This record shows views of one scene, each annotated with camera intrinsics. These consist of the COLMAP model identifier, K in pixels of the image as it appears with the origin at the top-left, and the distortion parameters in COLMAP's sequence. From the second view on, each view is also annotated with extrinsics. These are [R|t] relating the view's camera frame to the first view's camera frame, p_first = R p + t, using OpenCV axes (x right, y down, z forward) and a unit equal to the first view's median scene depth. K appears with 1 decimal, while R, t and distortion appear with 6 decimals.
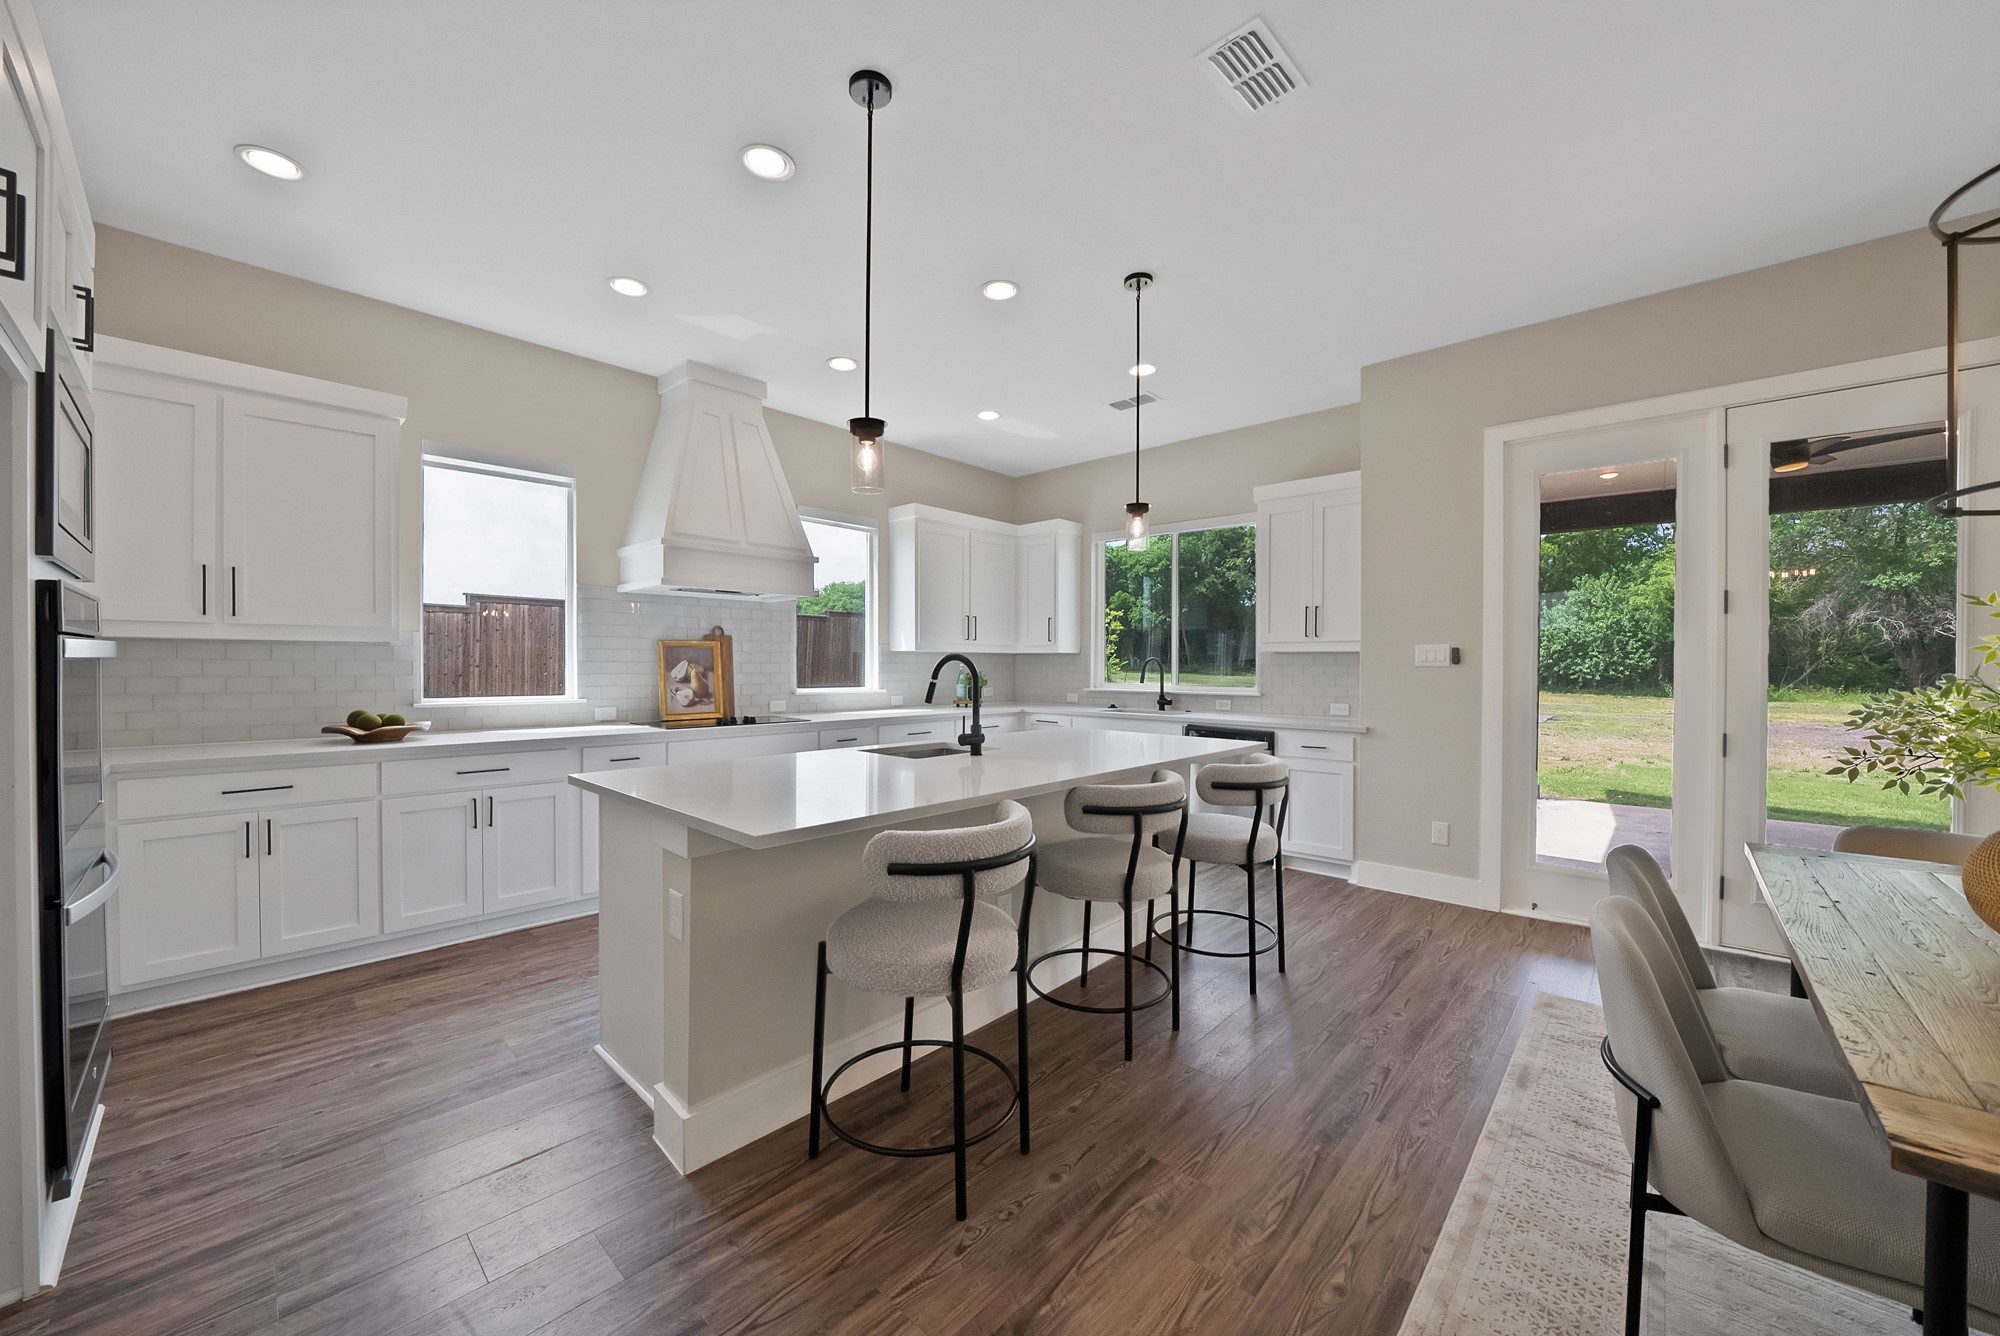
lens RADIAL K [[737.9, 0, 993.6], [0, 737.9, 667.5], [0, 0, 1]] dist [0.000341, -0.000023]
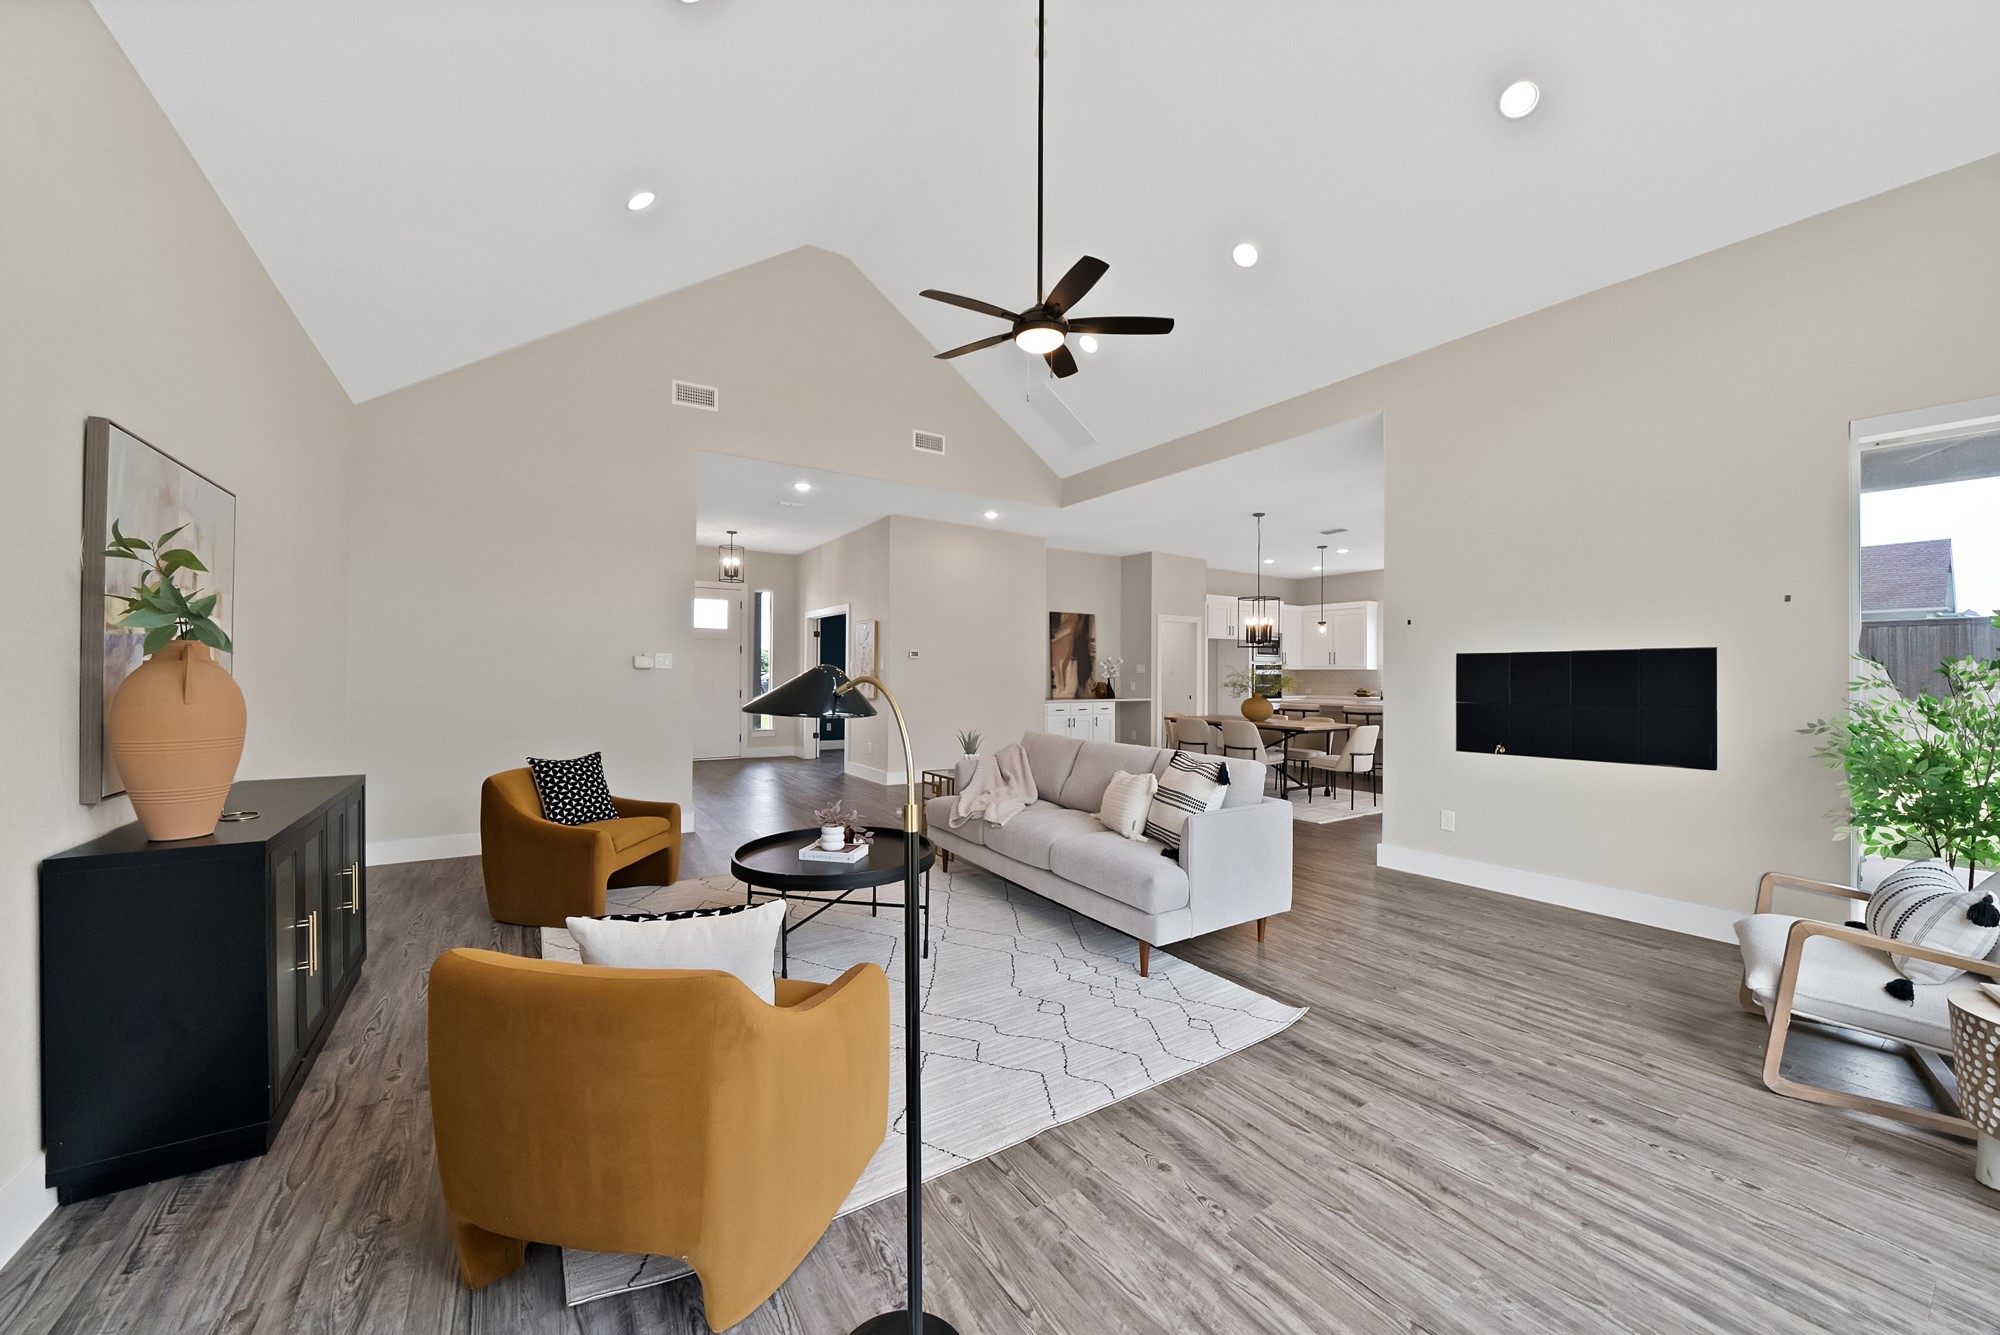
lens RADIAL K [[735.4, 0, 999.0], [0, 735.4, 672.6], [0, 0, 1]] dist [-0.025812, 0.003374]
pose [[-0.231201, -0.006818, -0.972882, 2.290529], [-0.011552, 0.999924, -0.004262, 0.012293], [0.972837, 0.010254, -0.231262, 0.059568]]
